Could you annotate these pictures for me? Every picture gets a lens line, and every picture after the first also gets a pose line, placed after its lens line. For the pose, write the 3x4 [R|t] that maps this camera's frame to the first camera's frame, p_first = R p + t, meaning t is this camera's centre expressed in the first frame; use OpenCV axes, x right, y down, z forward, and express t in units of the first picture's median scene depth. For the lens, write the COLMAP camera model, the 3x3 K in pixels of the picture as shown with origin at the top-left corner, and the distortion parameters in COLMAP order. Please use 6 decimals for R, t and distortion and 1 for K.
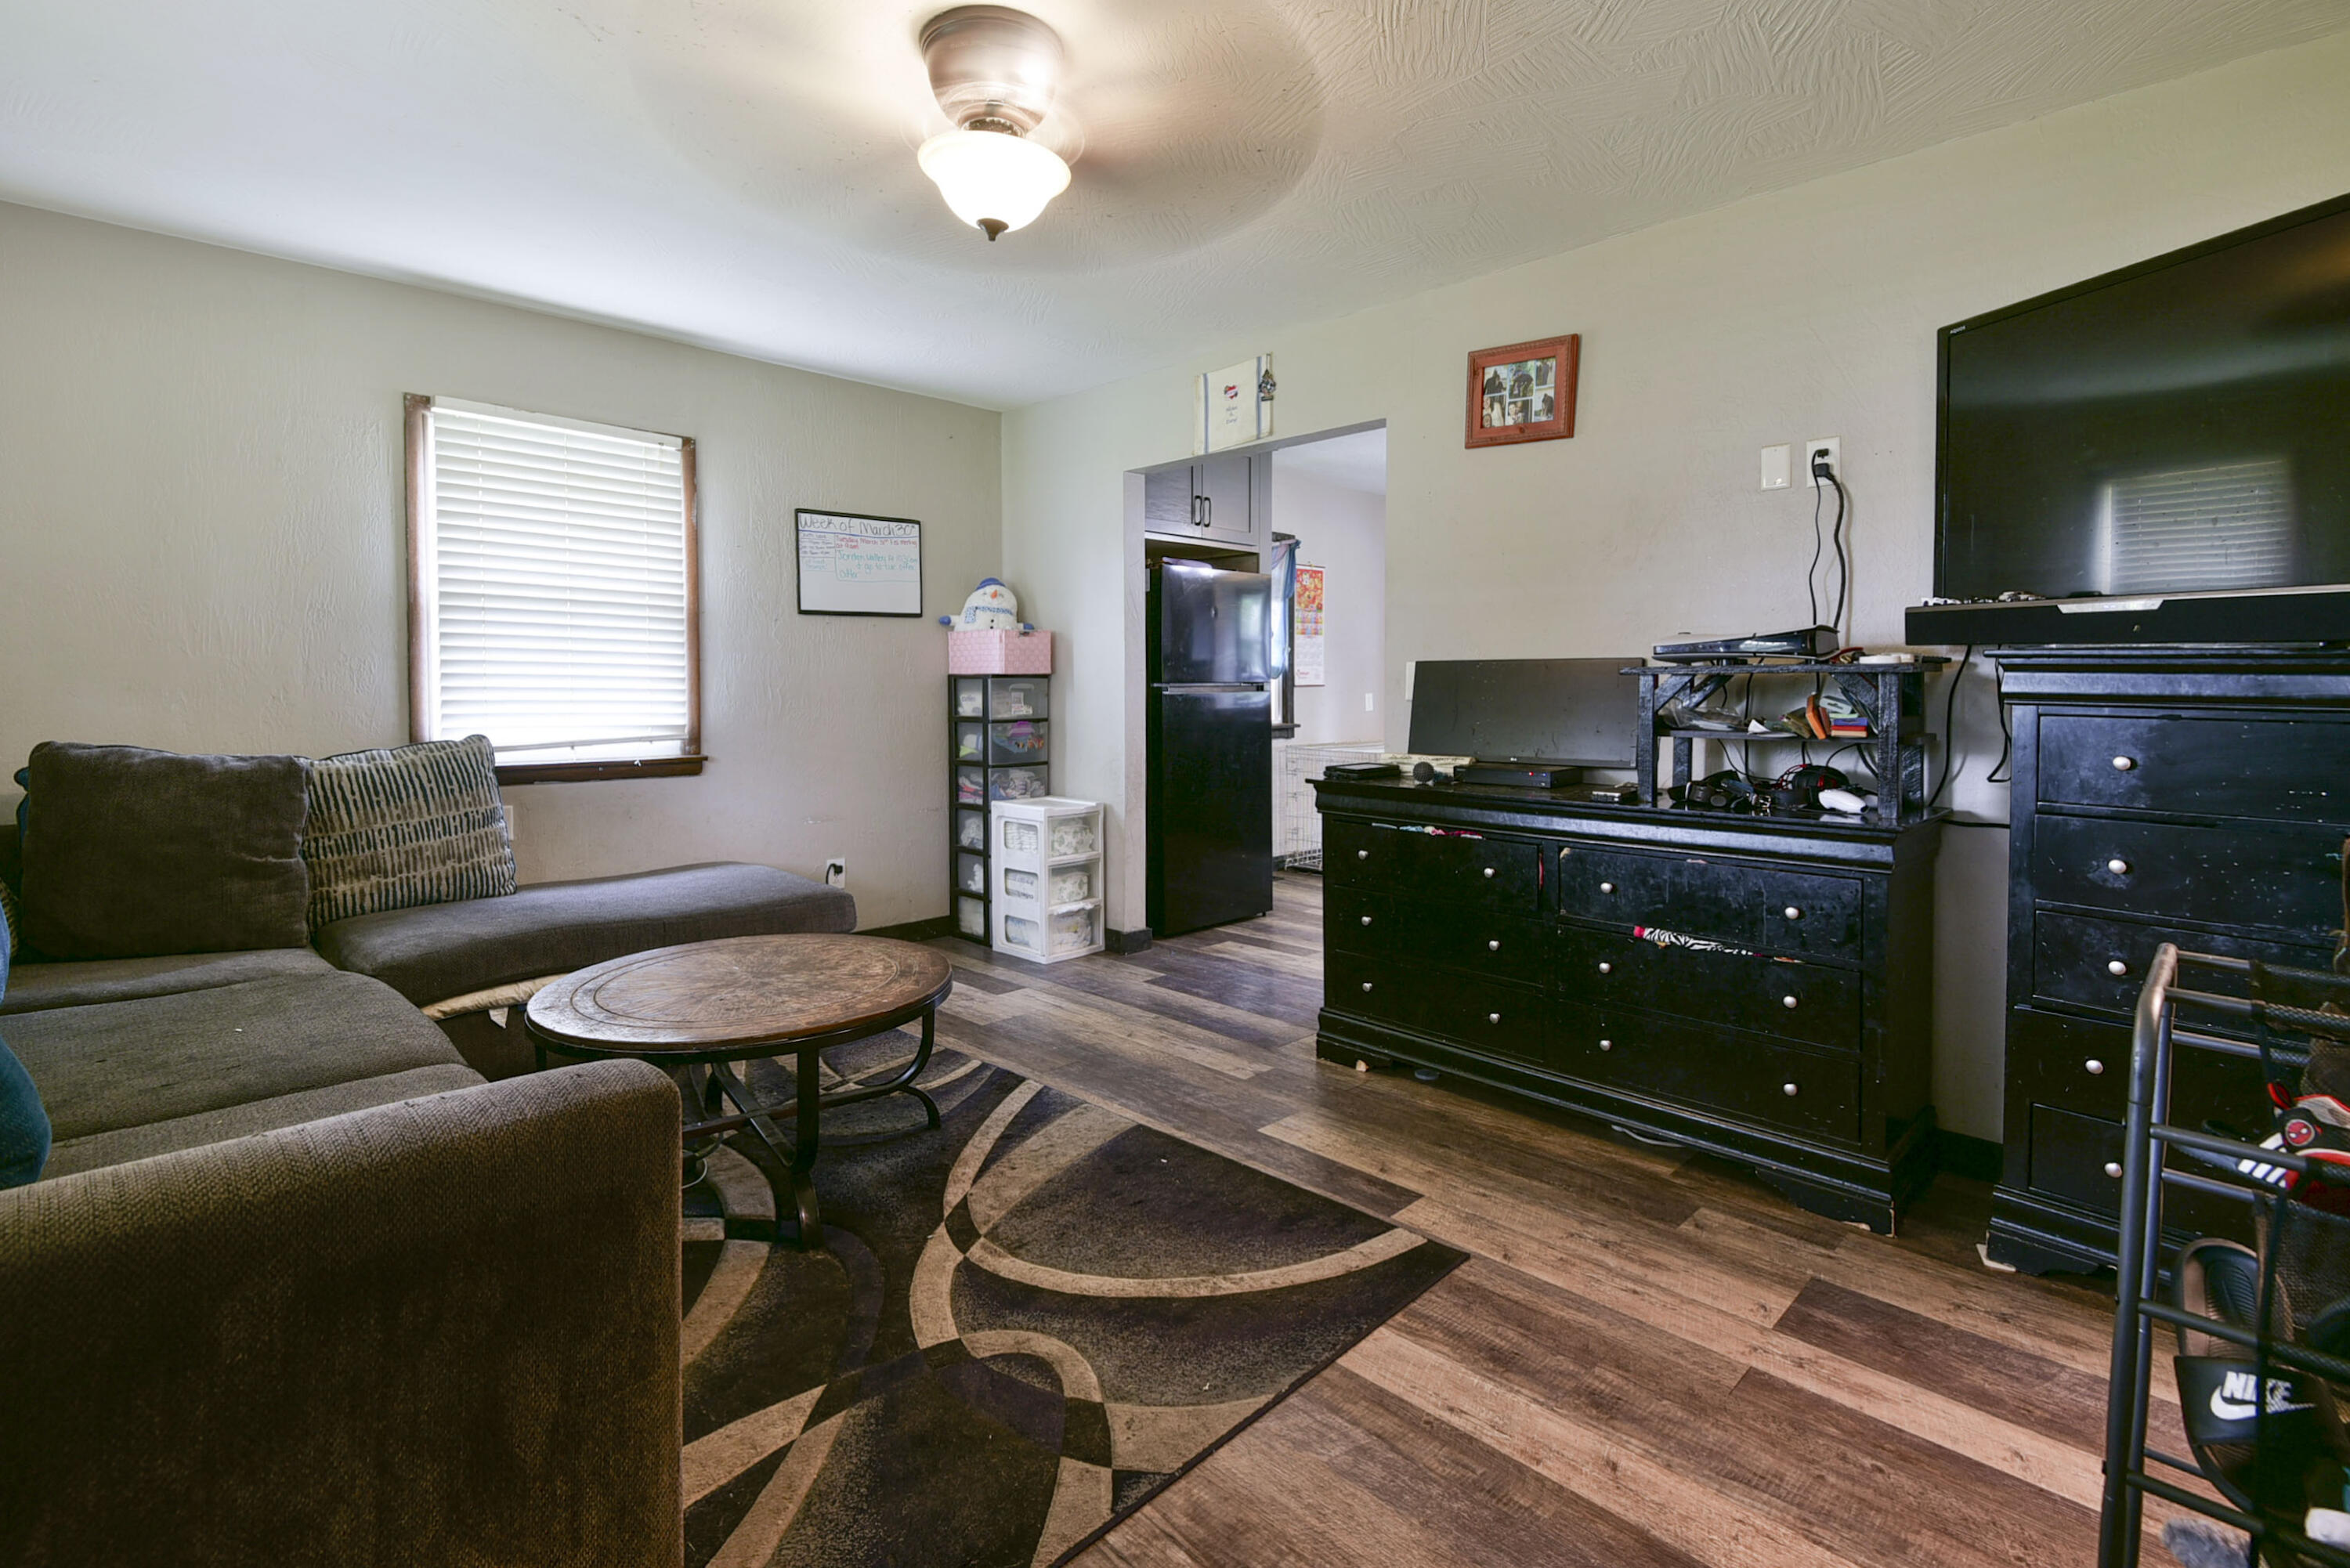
lens RADIAL K [[1093.3, 0, 1142.0], [0, 1093.3, 692.1], [0, 0, 1]] dist [0.016105, -0.007012]
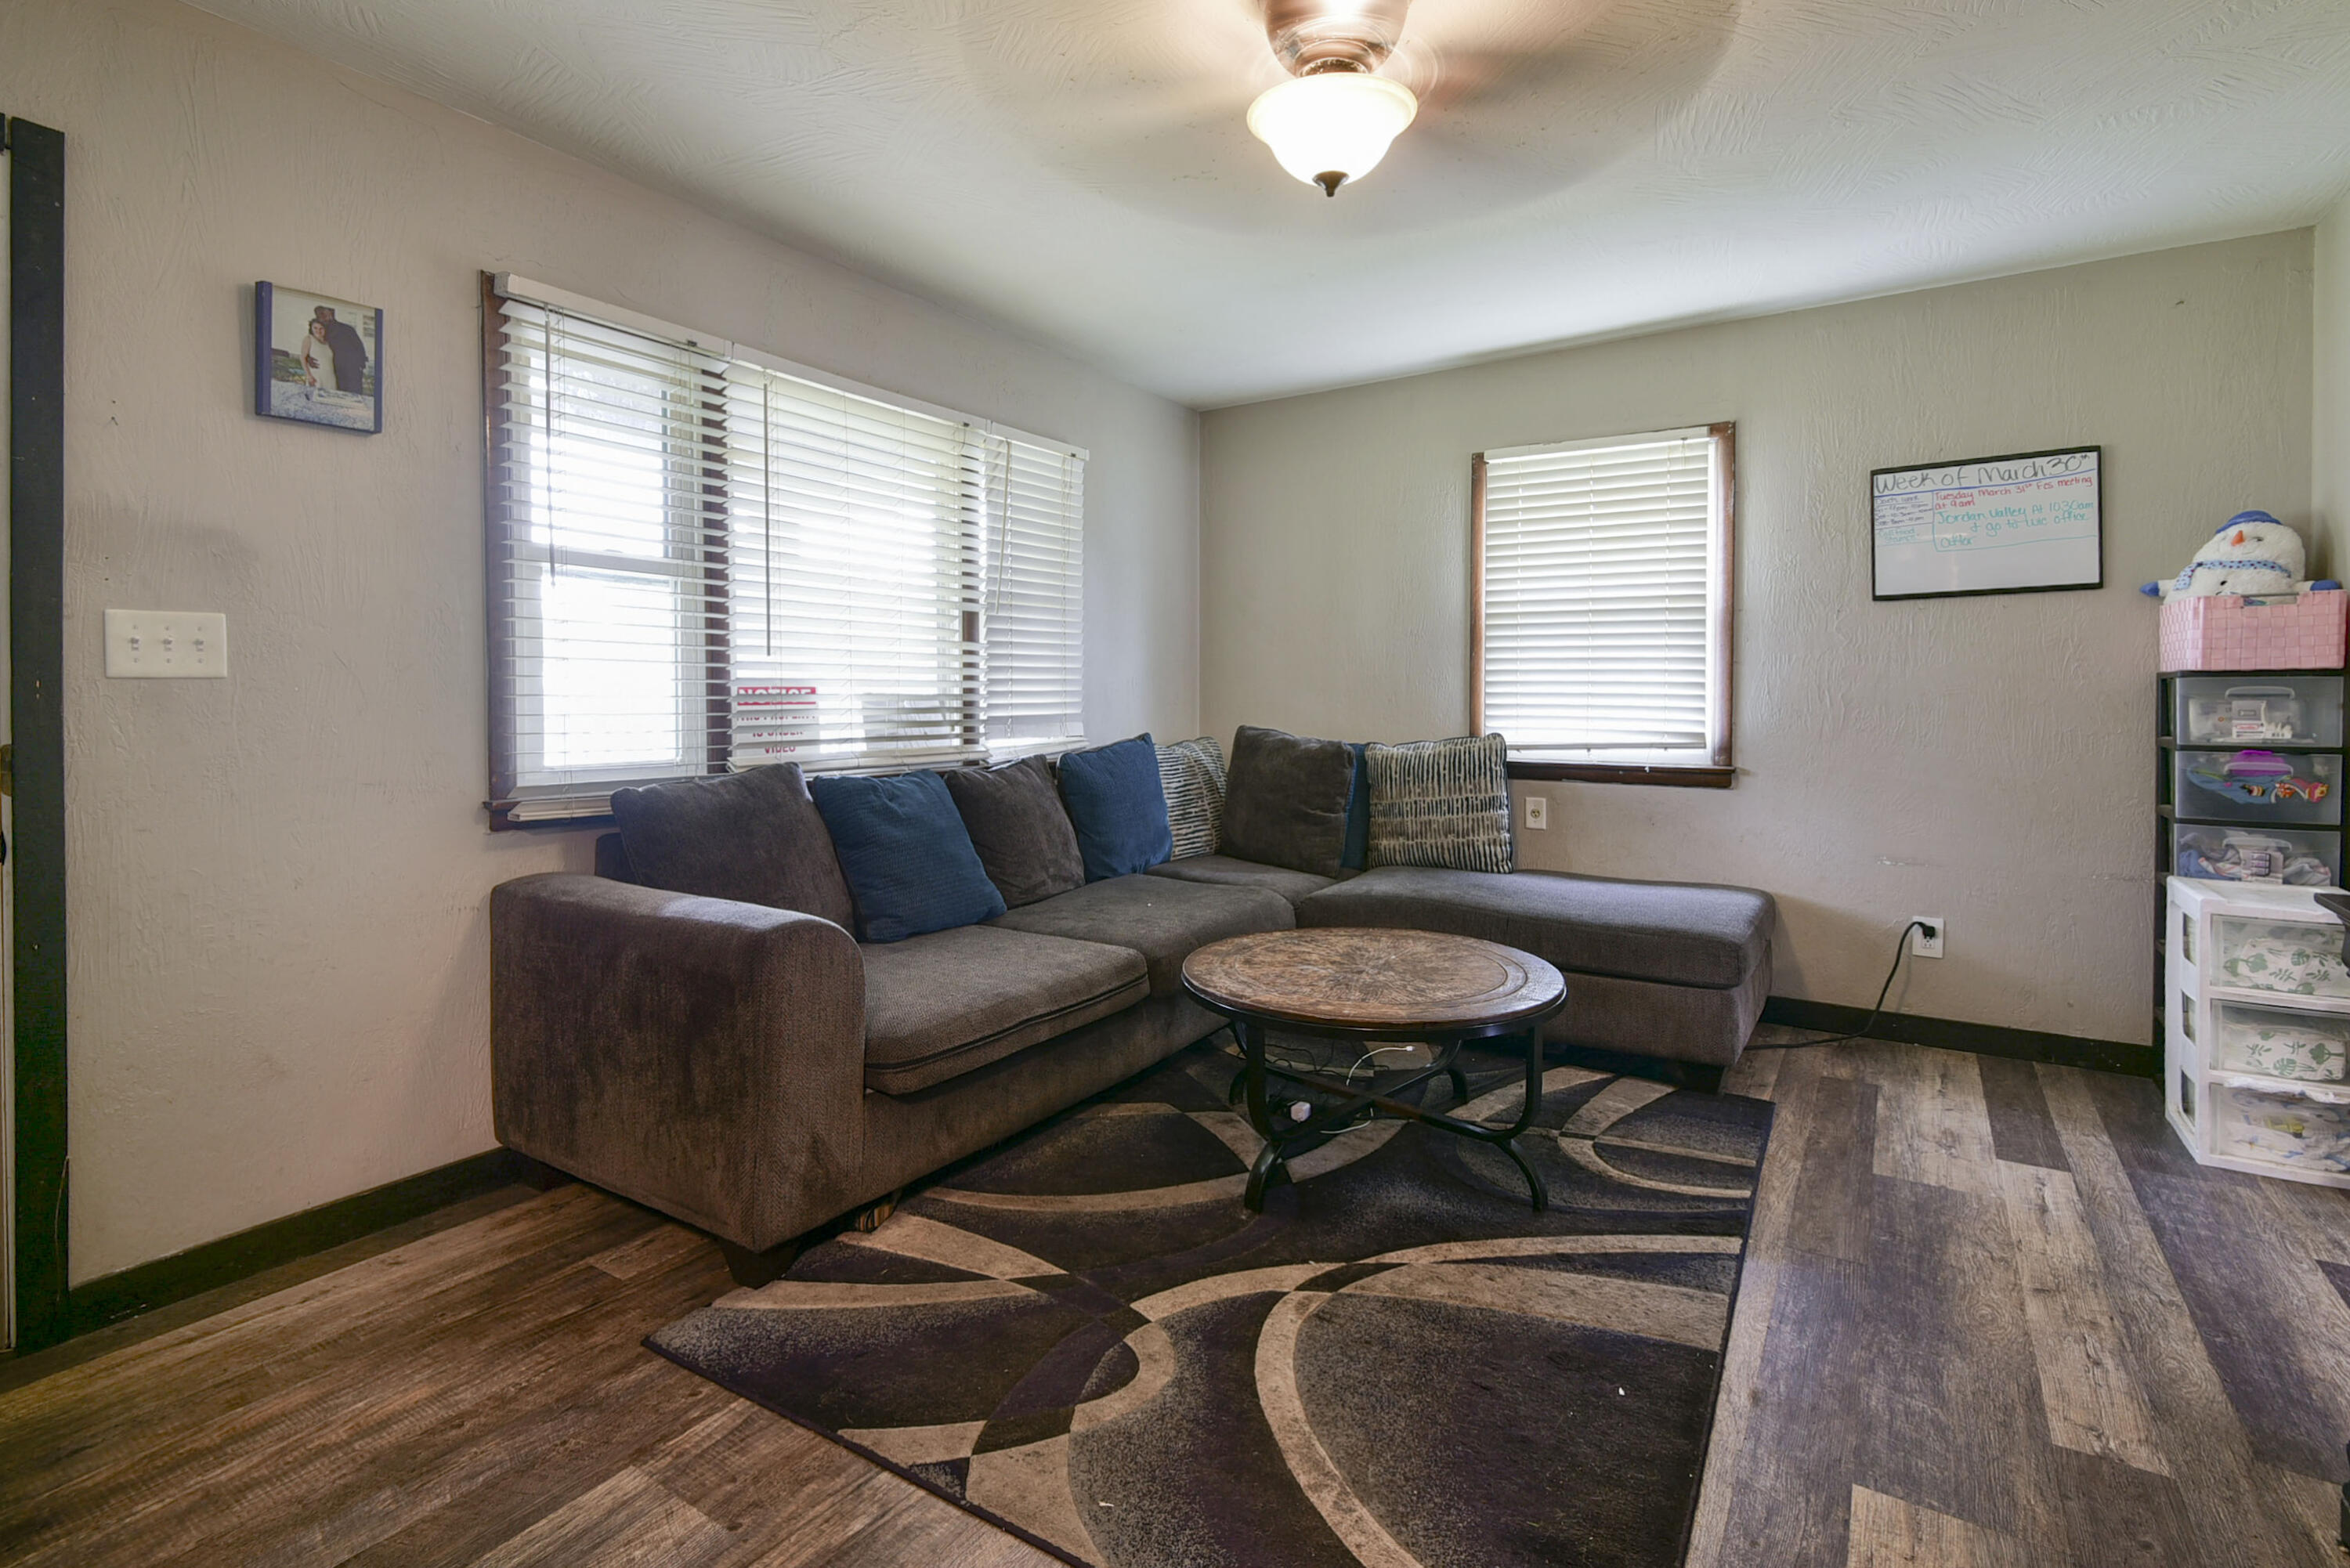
lens RADIAL K [[1093.3, 0, 1224.0], [0, 1093.3, 696.9], [0, 0, 1]] dist [0.016105, -0.007012]
pose [[0.235946, 0.002429, -0.971763, 0.597253], [-0.005442, 0.999984, 0.001179, 0.000676], [0.971751, 0.005010, 0.235955, 0.578763]]
